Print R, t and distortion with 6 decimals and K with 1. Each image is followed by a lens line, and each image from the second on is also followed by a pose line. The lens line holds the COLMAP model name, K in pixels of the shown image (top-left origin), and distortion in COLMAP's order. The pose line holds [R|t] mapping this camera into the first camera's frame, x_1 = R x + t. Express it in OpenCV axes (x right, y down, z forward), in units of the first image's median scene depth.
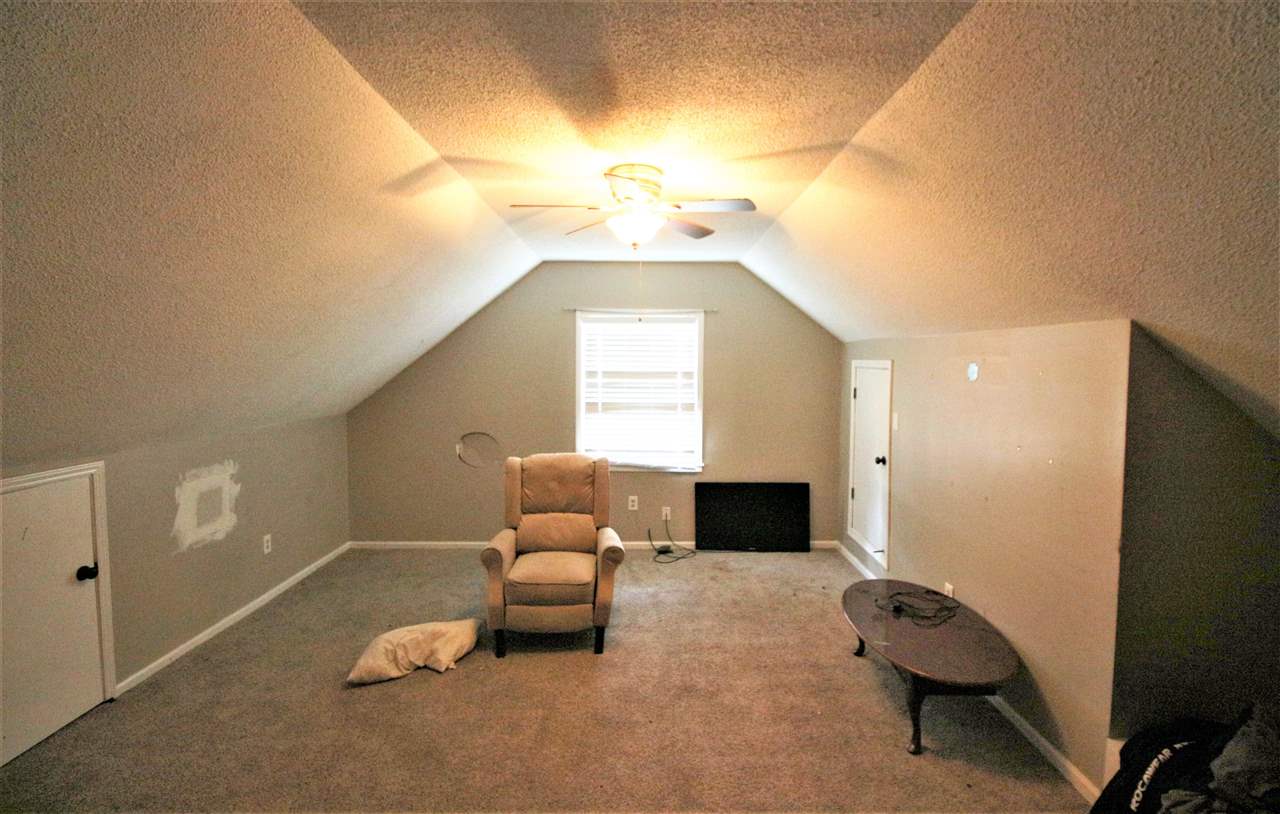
lens RADIAL K [[605.6, 0, 641.4], [0, 605.6, 391.6], [0, 0, 1]] dist [0.000437, -0.013017]
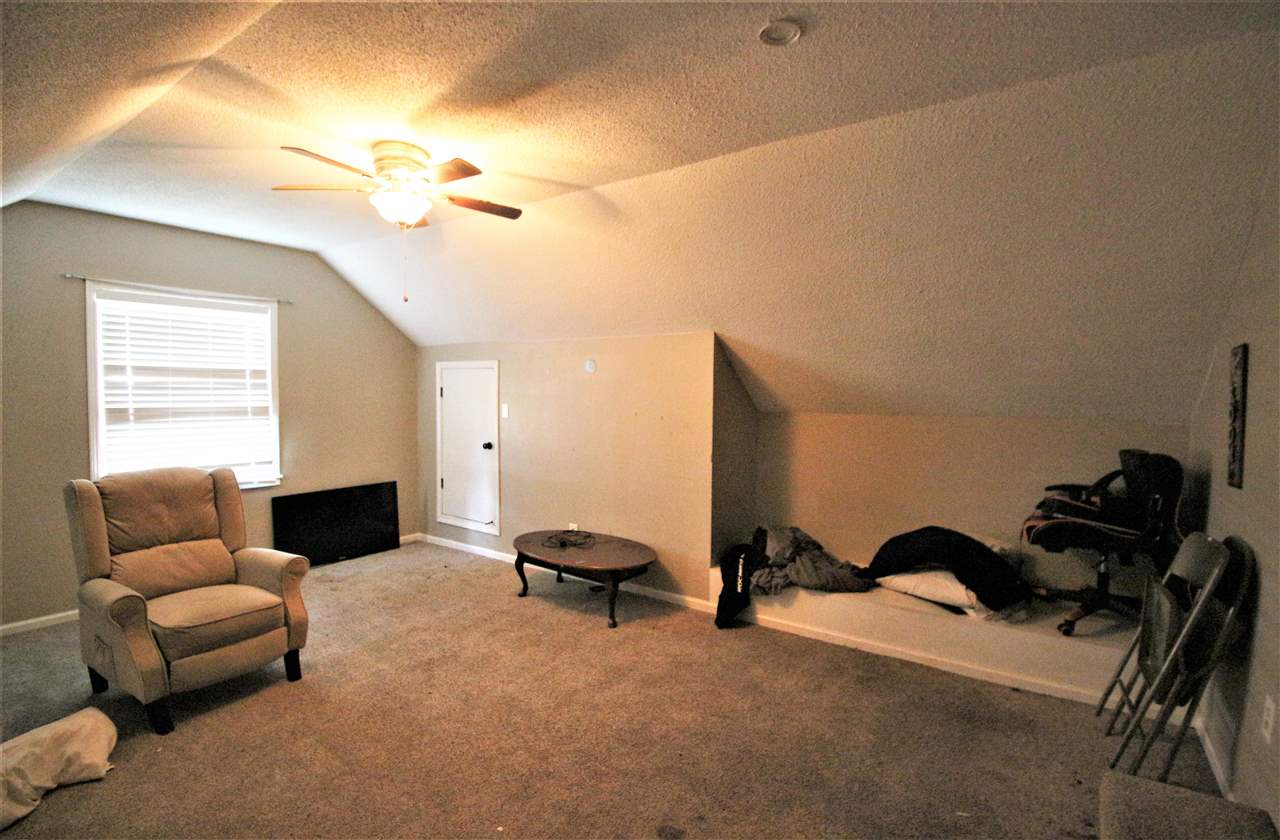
lens RADIAL K [[591.0, 0, 676.8], [0, 591.0, 417.2], [0, 0, 1]] dist [0.000452, -0.008796]
pose [[0.552880, -0.043081, 0.832147, -0.405083], [0.037371, 0.998940, 0.026886, 0.046271], [-0.832423, 0.016233, 0.553904, 0.060146]]
